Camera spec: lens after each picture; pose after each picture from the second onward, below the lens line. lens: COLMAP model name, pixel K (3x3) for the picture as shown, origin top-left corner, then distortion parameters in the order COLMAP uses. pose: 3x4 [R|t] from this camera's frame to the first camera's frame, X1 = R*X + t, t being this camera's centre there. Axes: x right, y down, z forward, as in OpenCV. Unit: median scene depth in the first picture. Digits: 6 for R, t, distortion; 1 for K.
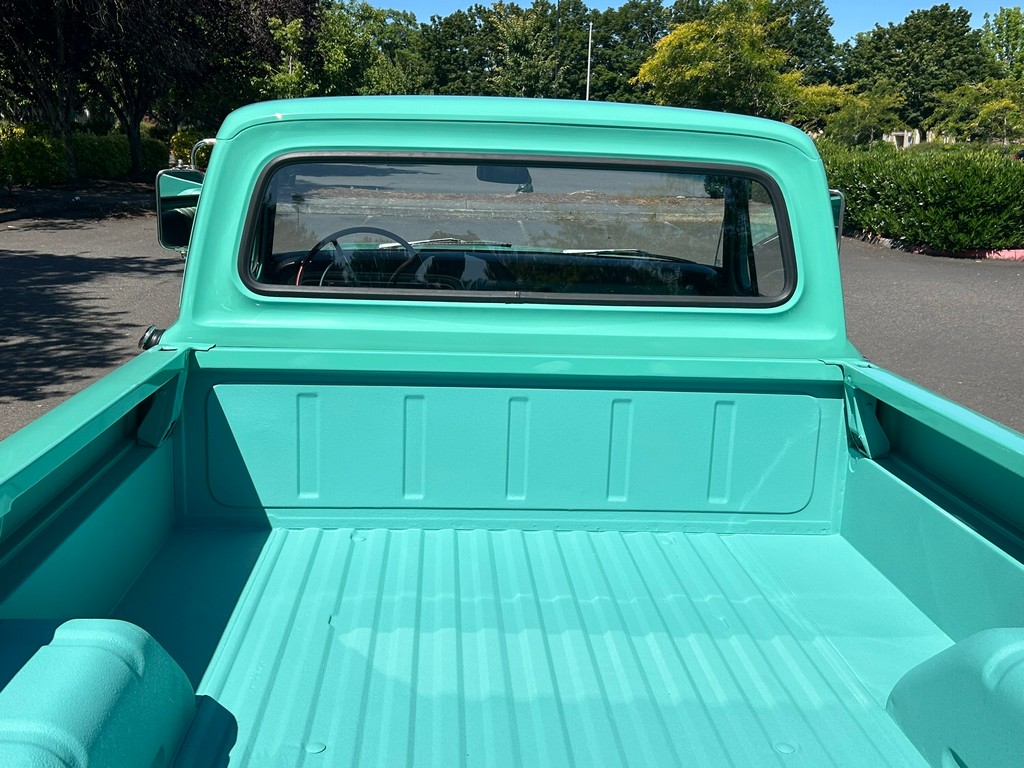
lens RADIAL K [[1036.5, 0, 512.0], [0, 1036.5, 384.0], [0, 0, 1]] dist [0.017006, -0.007767]
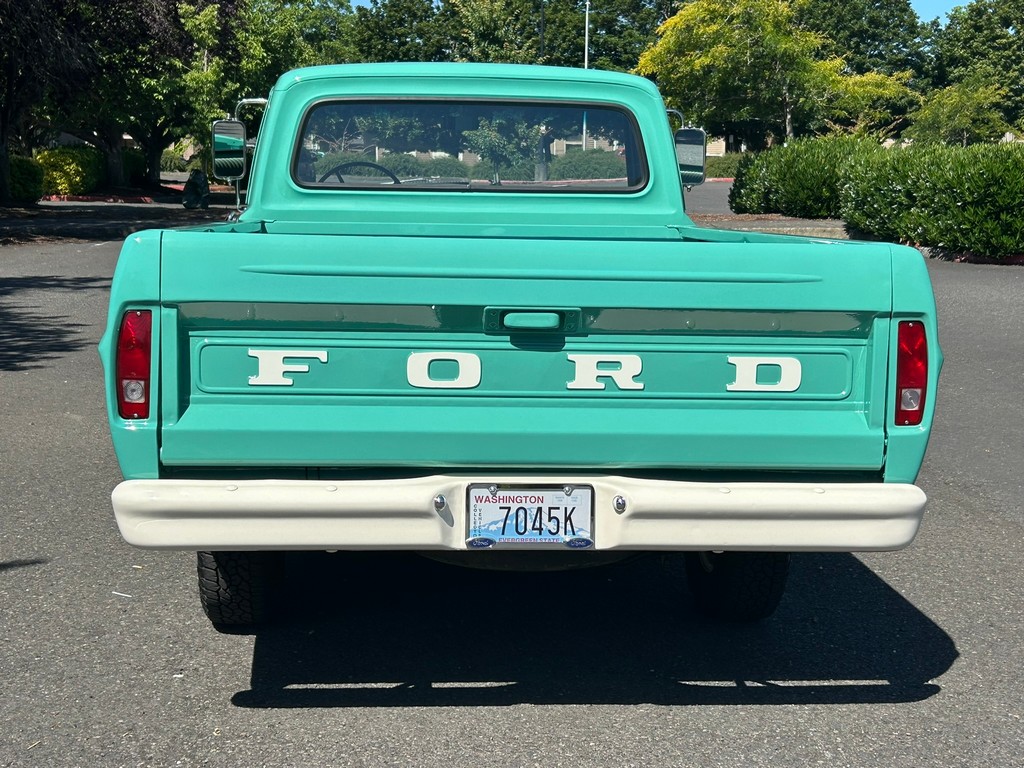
lens RADIAL K [[1539.2, 0, 512.0], [0, 1539.2, 384.0], [0, 0, 1]] dist [0.084596, -0.133995]
pose [[0.999697, -0.020870, 0.013057, 0.004311], [0.021984, 0.995518, -0.091986, 0.054615], [-0.011079, 0.092245, 0.995675, -0.164453]]
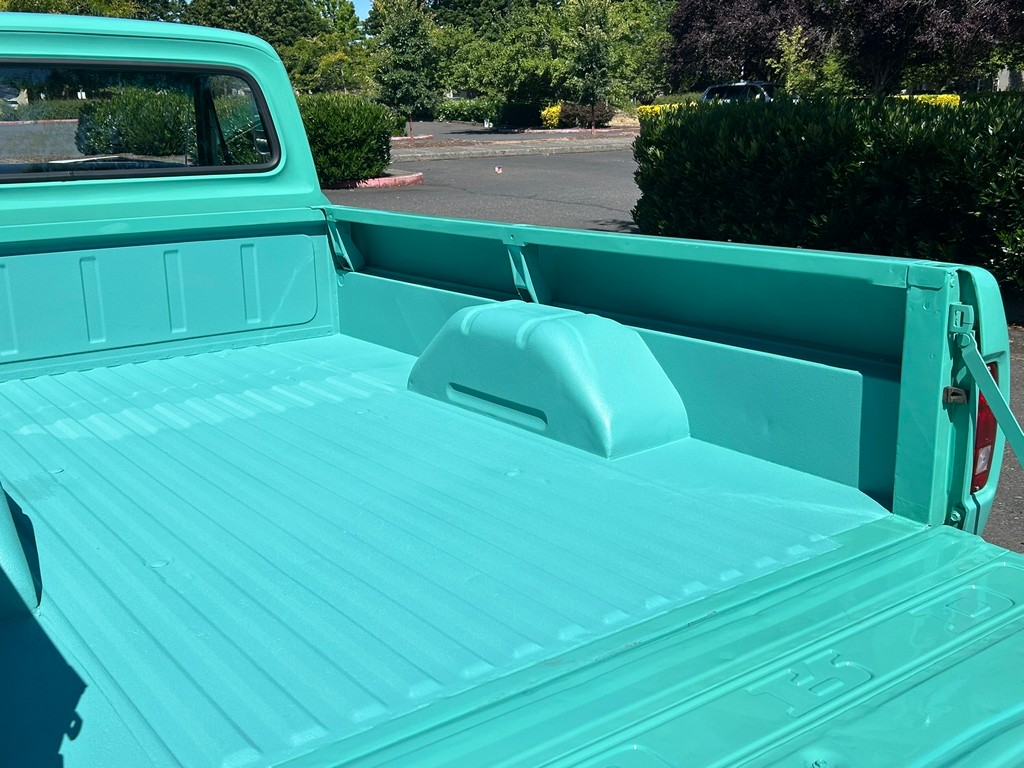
lens RADIAL K [[1023.2, 0, 511.6], [0, 1023.2, 413.3], [0, 0, 1]] dist [0.102979, -0.269804]
pose [[0.829506, -0.193014, 0.524085, -0.033909], [0.159522, 0.981173, 0.108867, 0.018786], [-0.535231, -0.006702, 0.844679, -0.042906]]
